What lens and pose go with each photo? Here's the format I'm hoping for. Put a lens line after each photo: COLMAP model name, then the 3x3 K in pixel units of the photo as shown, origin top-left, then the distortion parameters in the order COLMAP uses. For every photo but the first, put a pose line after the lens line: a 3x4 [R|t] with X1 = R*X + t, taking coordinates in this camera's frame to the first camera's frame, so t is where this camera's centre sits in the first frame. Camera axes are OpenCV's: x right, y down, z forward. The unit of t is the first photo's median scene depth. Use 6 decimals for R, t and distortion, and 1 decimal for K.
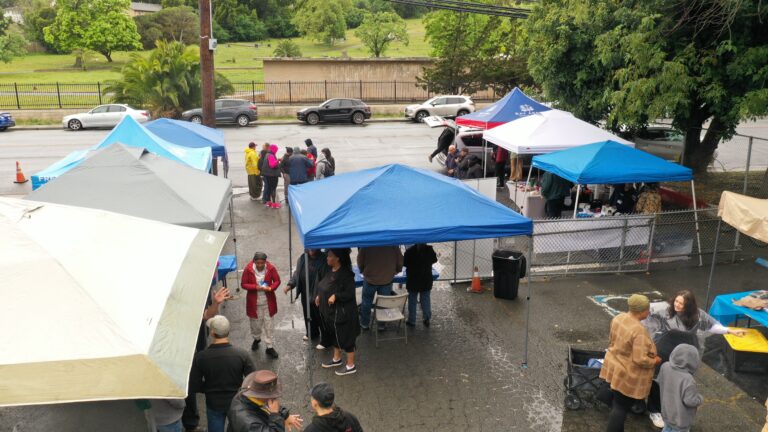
lens RADIAL K [[609.2, 0, 384.0], [0, 609.2, 216.0], [0, 0, 1]] dist [0.000351, -0.009211]
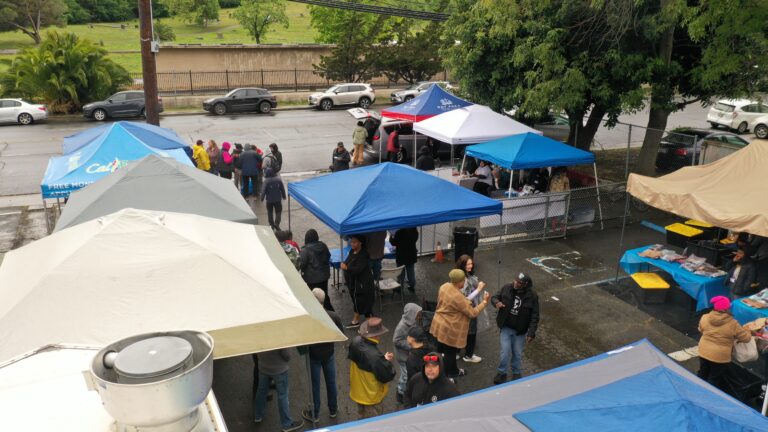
lens RADIAL K [[612.1, 0, 384.0], [0, 612.1, 216.0], [0, 0, 1]] dist [-0.000859, -0.001536]
pose [[0.978252, -0.057586, 0.199265, -0.127338], [0.051084, 0.997986, 0.037619, -0.012681], [-0.201030, -0.026621, 0.979223, -0.114036]]
